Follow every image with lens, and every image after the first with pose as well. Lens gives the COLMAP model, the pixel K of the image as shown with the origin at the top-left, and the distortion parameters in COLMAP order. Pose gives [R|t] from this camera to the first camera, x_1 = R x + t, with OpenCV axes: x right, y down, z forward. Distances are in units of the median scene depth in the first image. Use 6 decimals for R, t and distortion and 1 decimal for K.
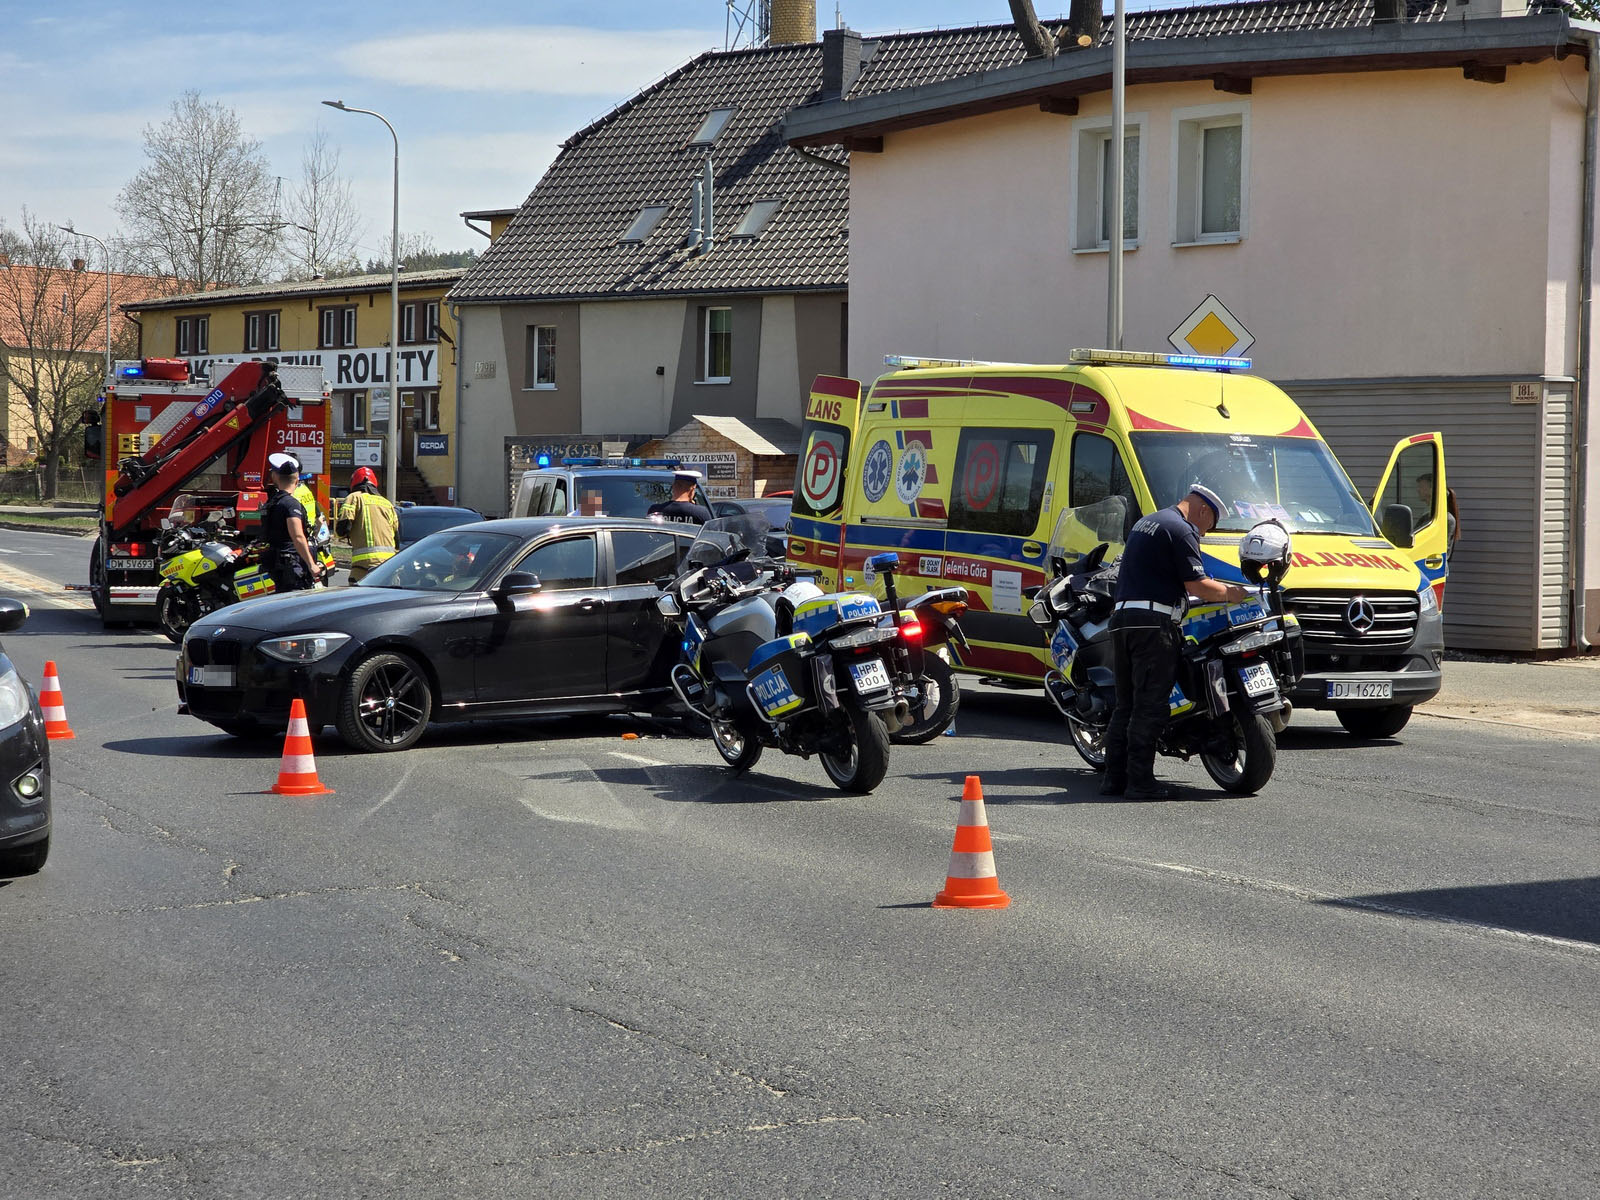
lens RADIAL K [[3402.9, 0, 800.0], [0, 3402.9, 600.0], [0, 0, 1]] dist [-0.087917, -0.180191]
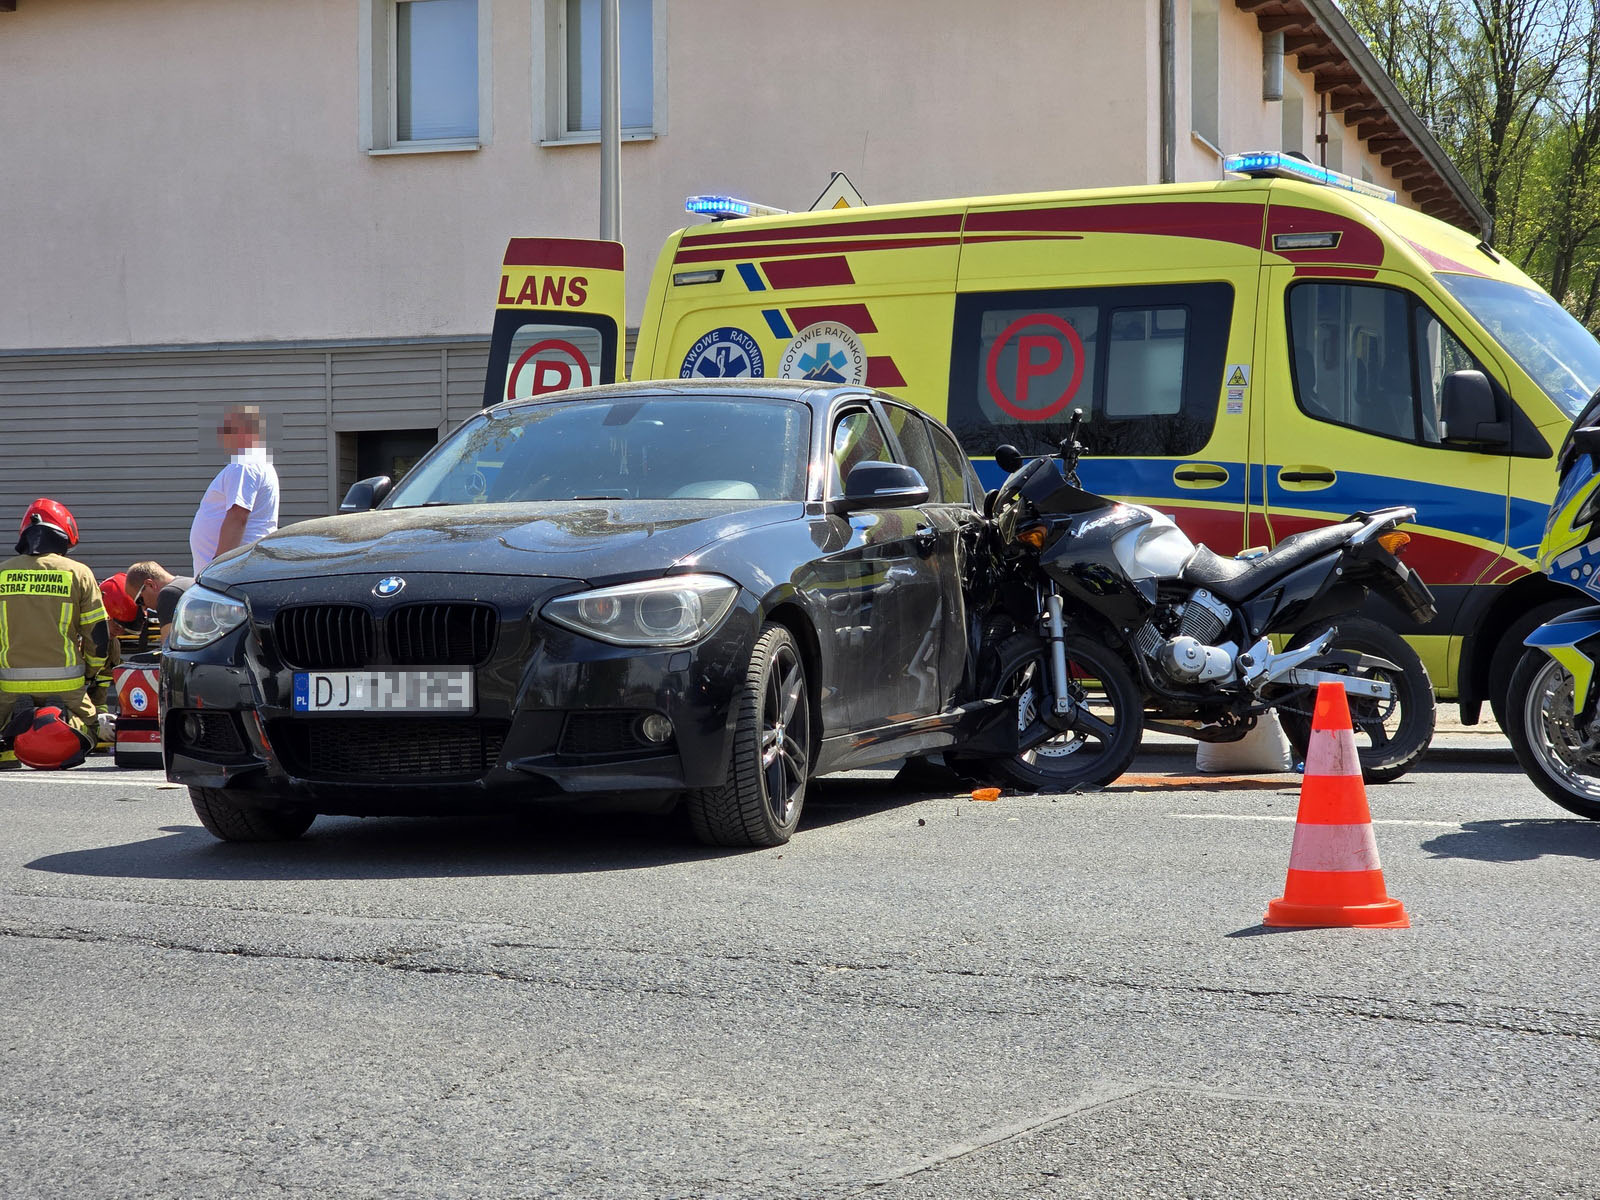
lens RADIAL K [[3402.9, 0, 800.0], [0, 3402.9, 600.0], [0, 0, 1]] dist [-0.087917, -0.180191]
pose [[0.880645, -0.018147, 0.473429, -0.265149], [0.032740, 0.999208, -0.022601, 0.017684], [-0.472644, 0.035404, 0.880542, 0.458209]]
